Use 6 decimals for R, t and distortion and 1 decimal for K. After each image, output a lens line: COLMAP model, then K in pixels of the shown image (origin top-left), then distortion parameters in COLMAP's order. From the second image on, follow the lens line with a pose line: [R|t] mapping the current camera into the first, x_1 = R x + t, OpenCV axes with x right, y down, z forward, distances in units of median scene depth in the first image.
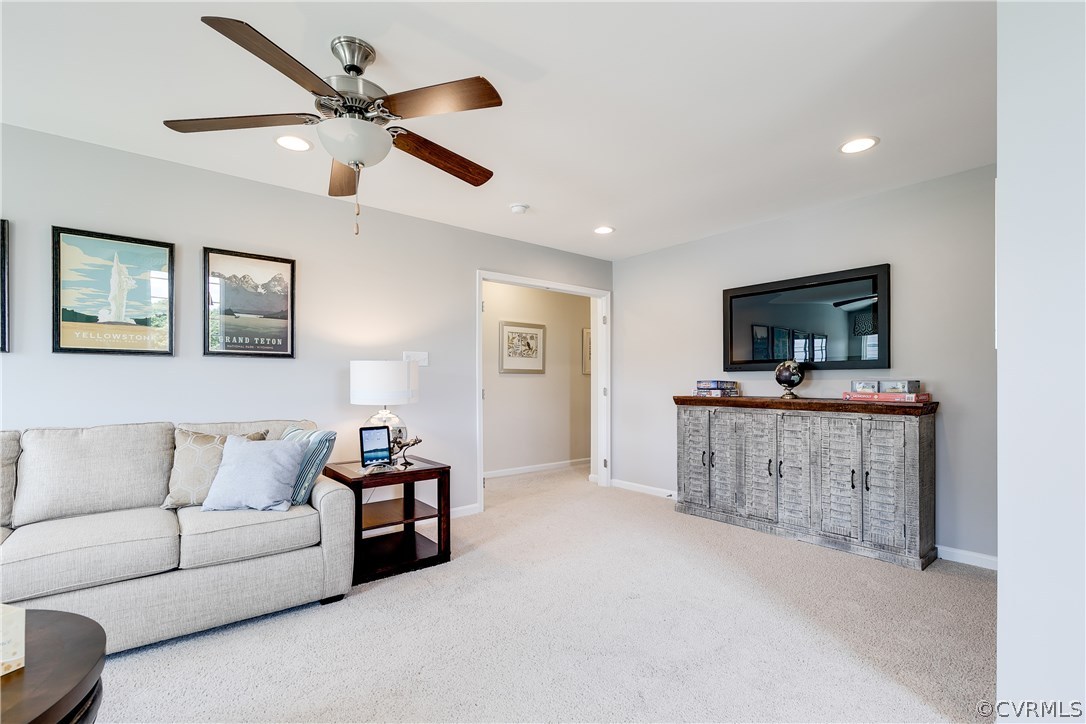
lens RADIAL K [[506.7, 0, 544.1], [0, 506.7, 381.6], [0, 0, 1]] dist [0.002911, 0.000480]
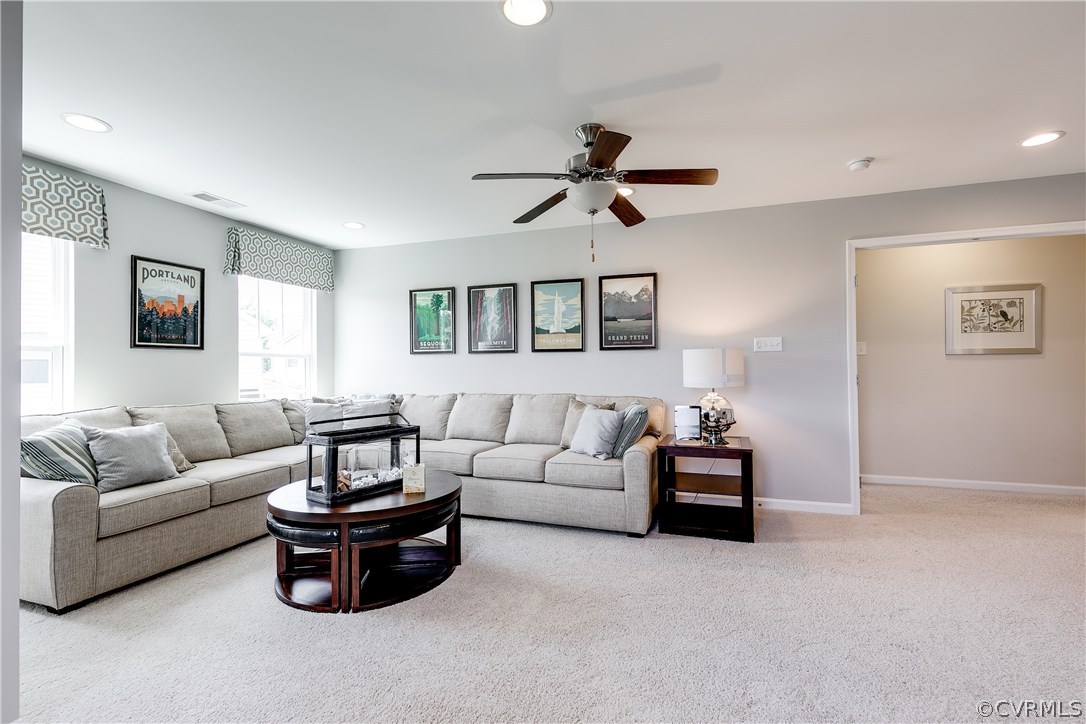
lens RADIAL K [[497.8, 0, 540.2], [0, 497.8, 363.0], [0, 0, 1]] dist [0.001124, 0.000091]
pose [[0.497932, -0.013254, -0.867115, 0.467530], [0.006761, 0.999912, -0.011402, 0.000742], [0.867190, -0.000185, 0.497978, 0.126108]]
